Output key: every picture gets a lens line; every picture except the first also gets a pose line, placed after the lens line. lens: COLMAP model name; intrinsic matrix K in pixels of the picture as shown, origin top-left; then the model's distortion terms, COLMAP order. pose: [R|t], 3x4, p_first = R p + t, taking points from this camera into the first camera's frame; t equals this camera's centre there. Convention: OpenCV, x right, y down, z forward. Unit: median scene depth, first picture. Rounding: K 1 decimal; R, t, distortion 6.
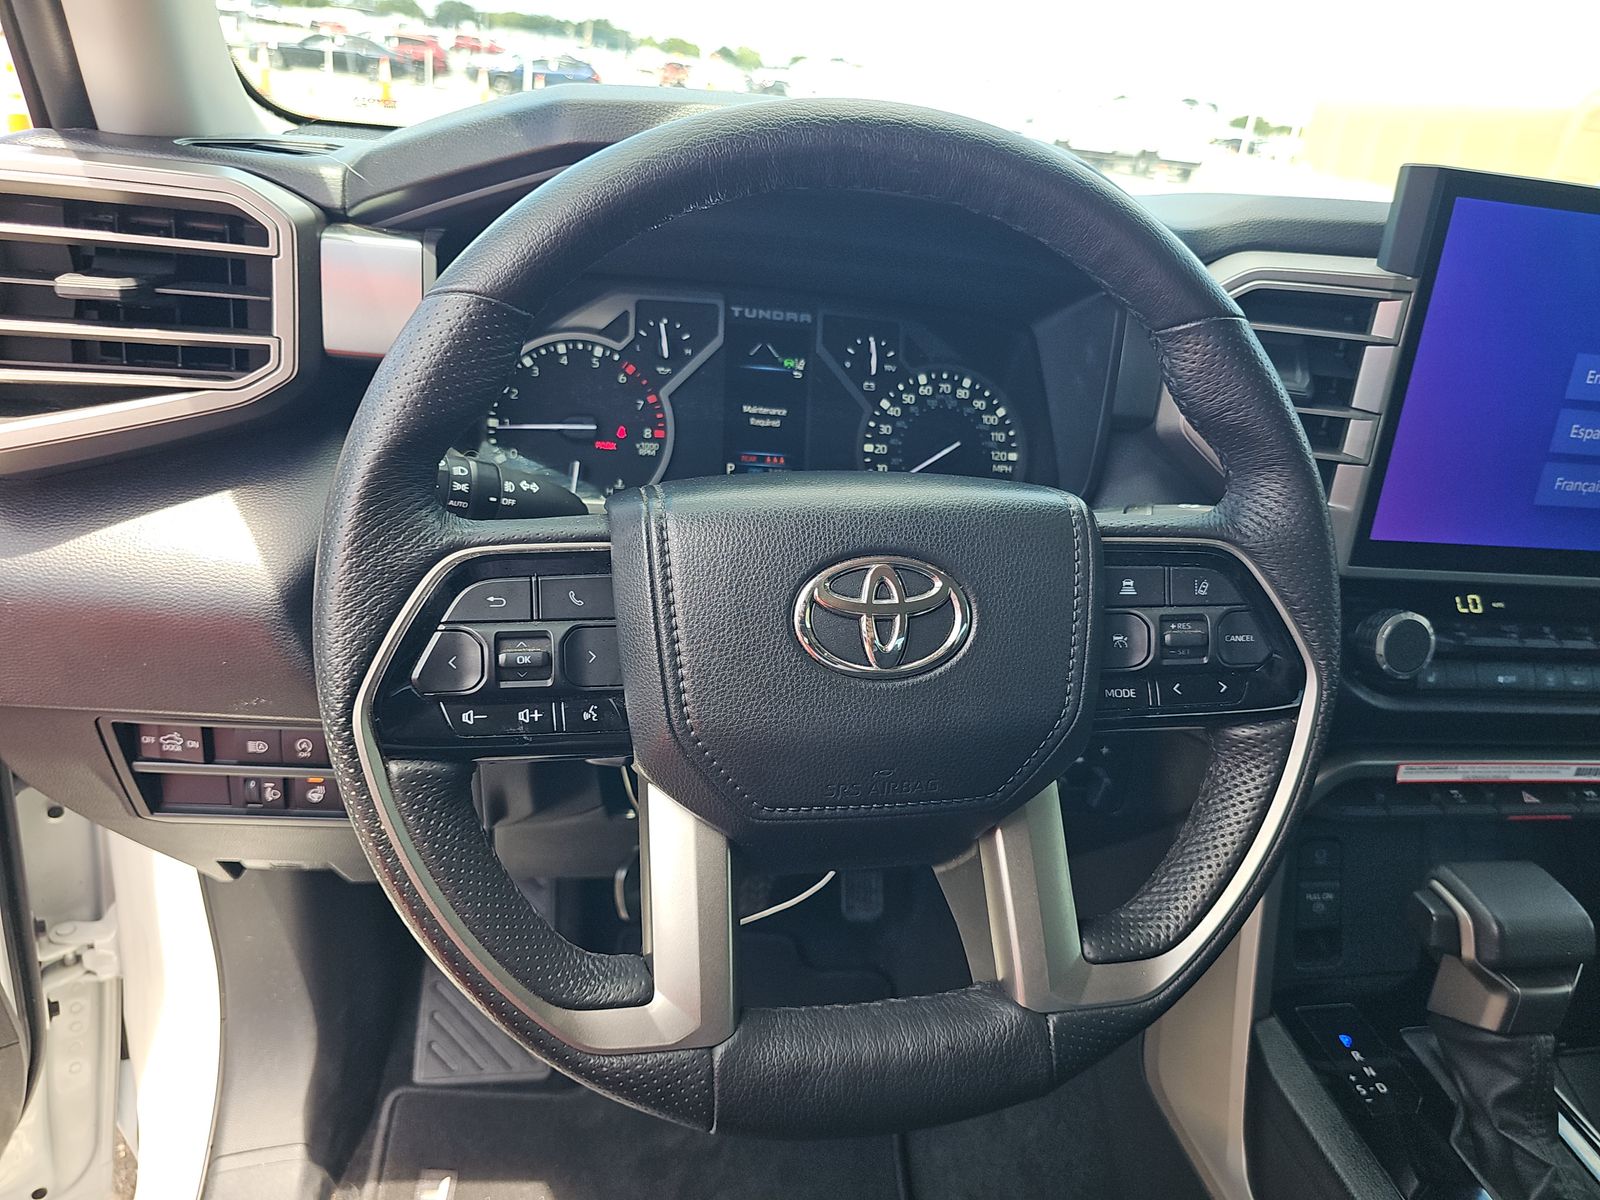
lens RADIAL K [[1085.6, 0, 800.0], [0, 1085.6, 600.0], [0, 0, 1]] dist [-0.001993, -0.001065]
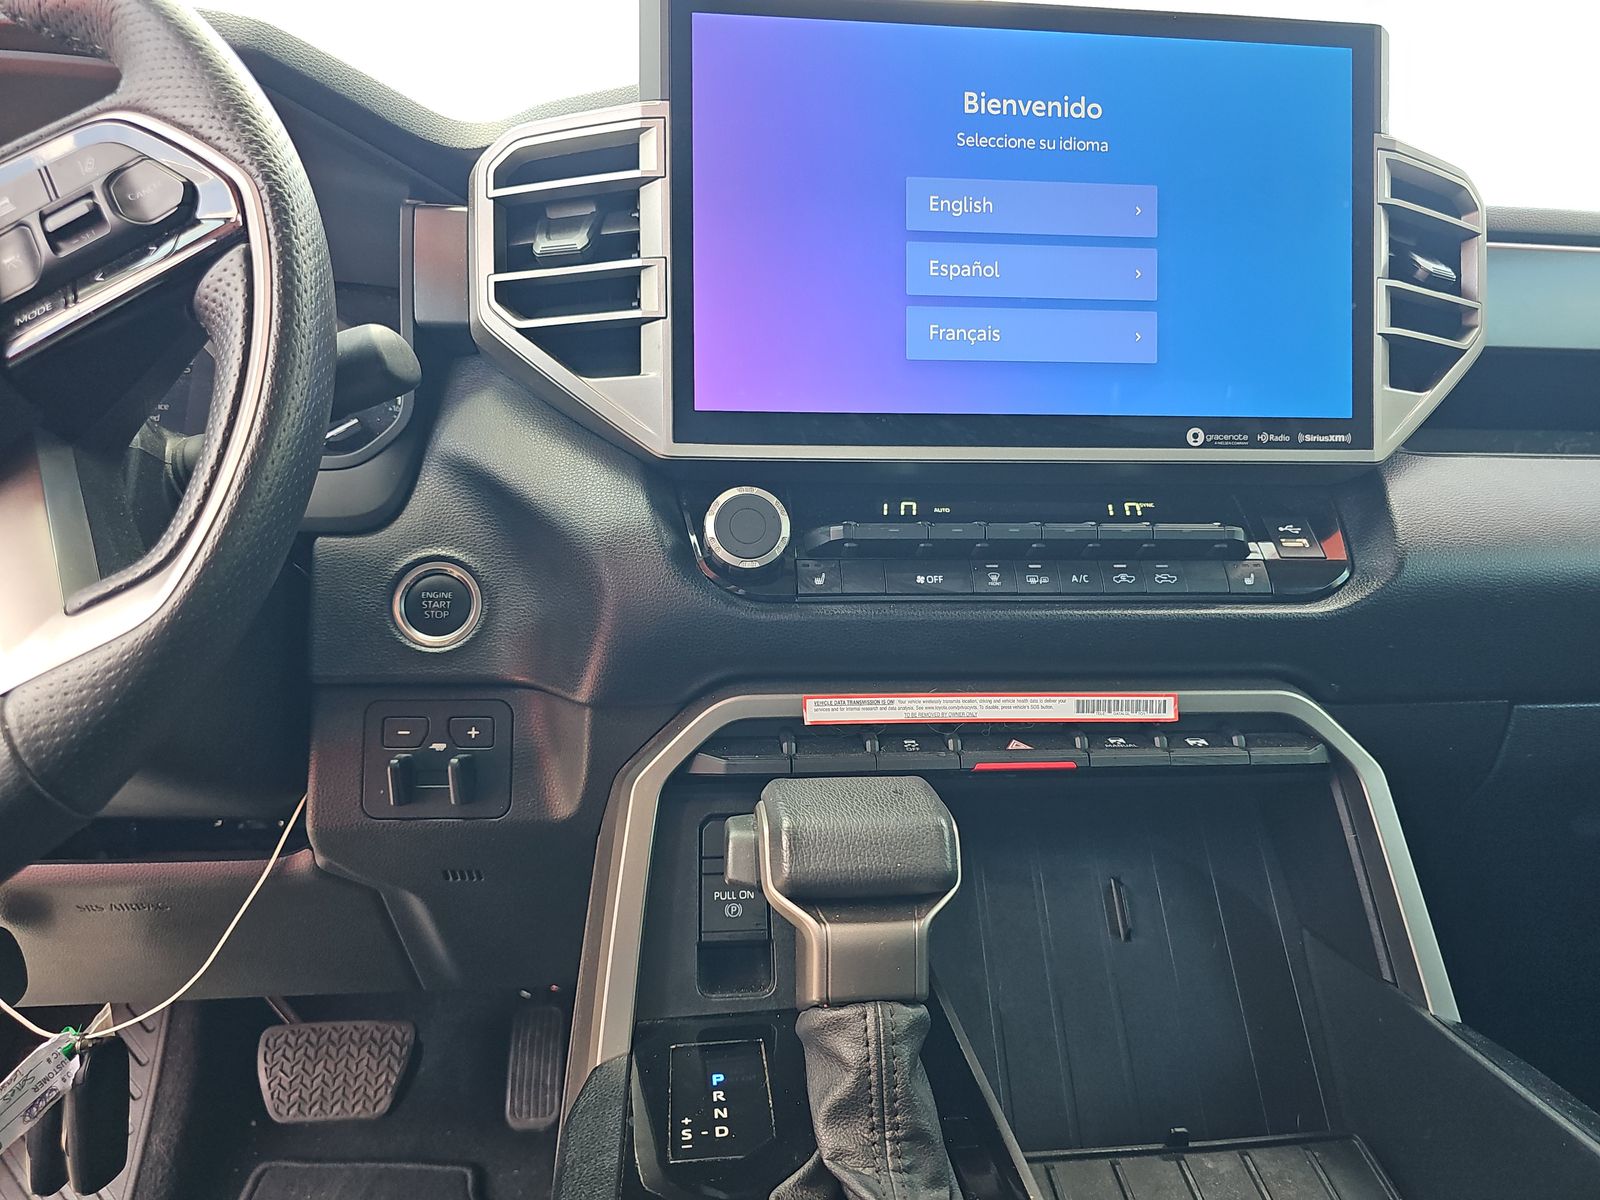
lens RADIAL K [[1114.9, 0, 800.0], [0, 1114.9, 600.0], [0, 0, 1]] dist [0.005814, 0.001022]
pose [[0.993452, -0.093351, -0.065867, 0.642344], [0.071432, 0.957460, -0.279584, 0.321403], [0.089165, 0.273048, 0.957859, 0.235819]]
